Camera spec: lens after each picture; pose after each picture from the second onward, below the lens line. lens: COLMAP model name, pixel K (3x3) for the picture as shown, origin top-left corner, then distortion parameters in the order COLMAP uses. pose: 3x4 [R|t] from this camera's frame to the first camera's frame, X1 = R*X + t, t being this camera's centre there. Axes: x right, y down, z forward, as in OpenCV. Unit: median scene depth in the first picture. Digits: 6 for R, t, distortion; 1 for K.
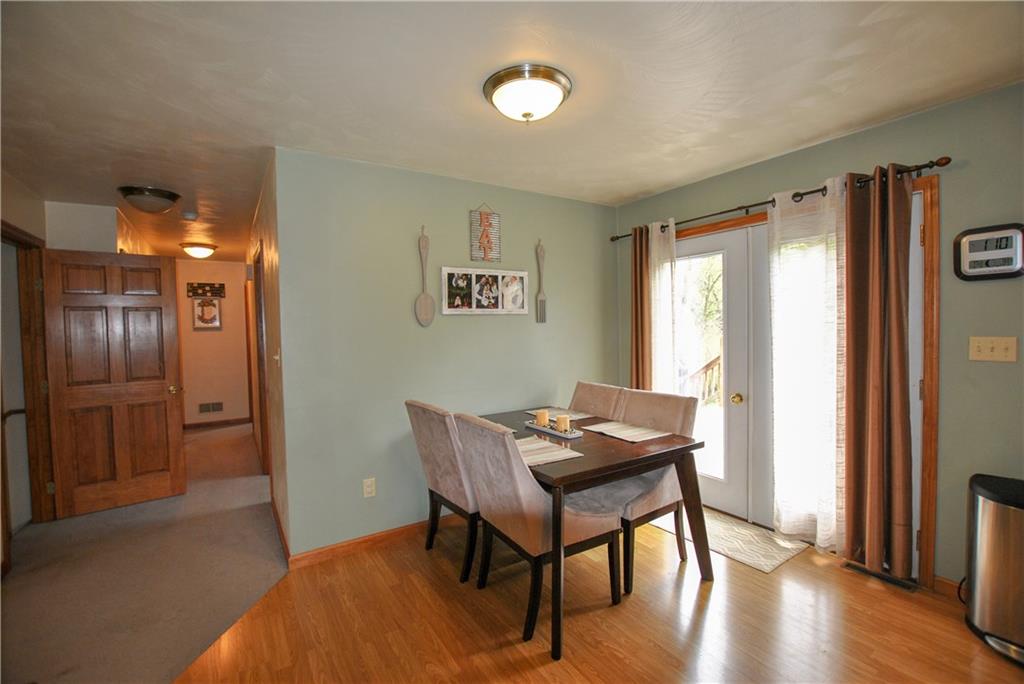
lens RADIAL K [[458.5, 0, 514.3], [0, 458.5, 339.6], [0, 0, 1]] dist [-0.019675, 0.000642]
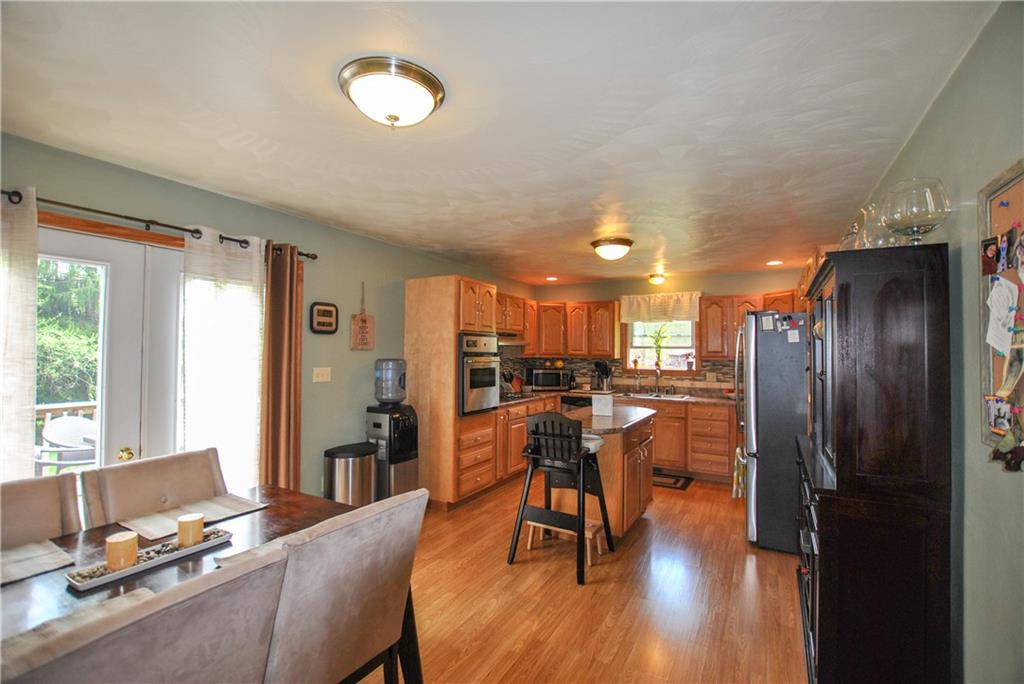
lens RADIAL K [[458.5, 0, 514.3], [0, 458.5, 339.6], [0, 0, 1]] dist [-0.019675, 0.000642]
pose [[-0.472711, 0.040082, 0.880306, -0.753397], [0.031532, 0.999095, -0.028558, -0.038107], [-0.880653, 0.014258, -0.473546, 1.120968]]
